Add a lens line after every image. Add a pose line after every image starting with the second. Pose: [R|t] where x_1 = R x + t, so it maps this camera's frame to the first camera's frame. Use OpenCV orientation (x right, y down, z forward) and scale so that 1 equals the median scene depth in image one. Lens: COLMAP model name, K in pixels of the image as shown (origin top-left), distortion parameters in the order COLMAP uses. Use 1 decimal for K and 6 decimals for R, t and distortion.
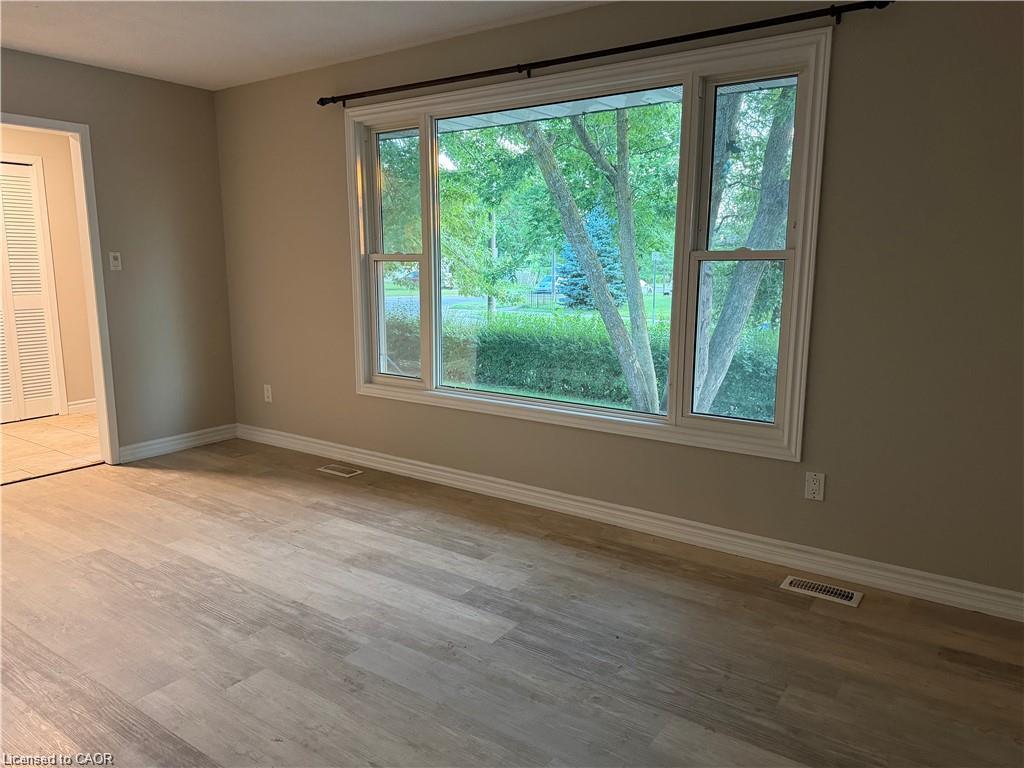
lens RADIAL K [[717.8, 0, 511.5], [0, 717.8, 386.9], [0, 0, 1]] dist [0.022187, -0.007150]
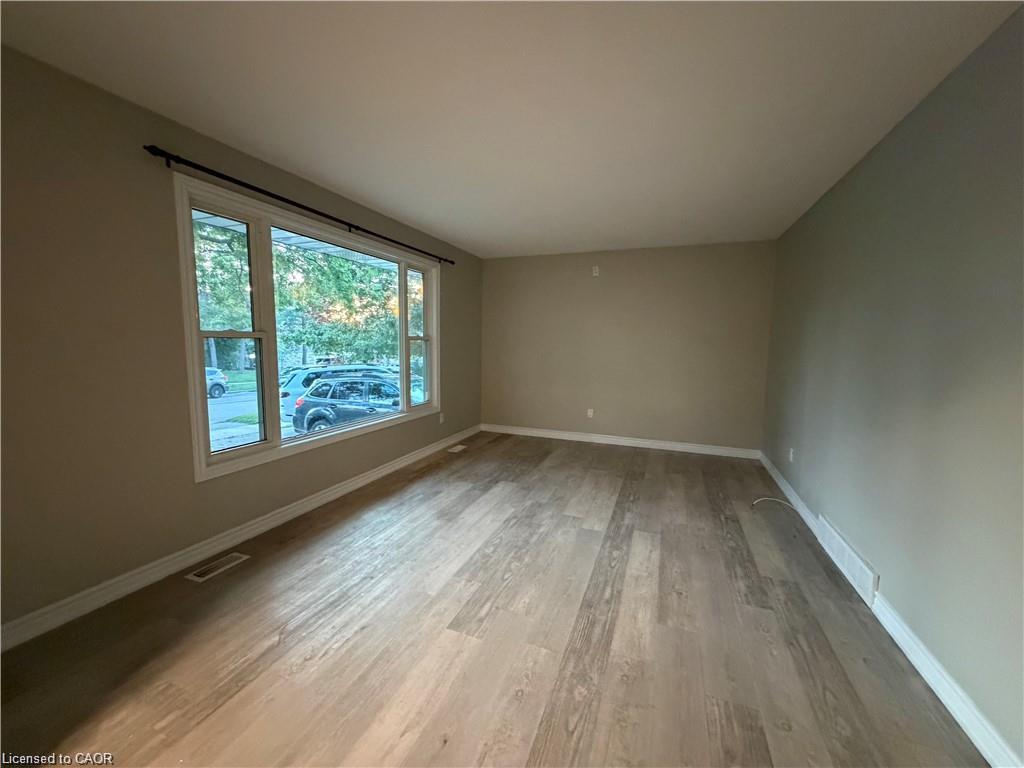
lens RADIAL K [[407.6, 0, 511.0], [0, 407.6, 381.9], [0, 0, 1]] dist [0.000824, -0.000406]
pose [[-0.241982, -0.098404, 0.965278, -1.203547], [0.158136, 0.977543, 0.139297, -0.187575], [-0.957308, 0.186352, -0.220986, 1.075477]]
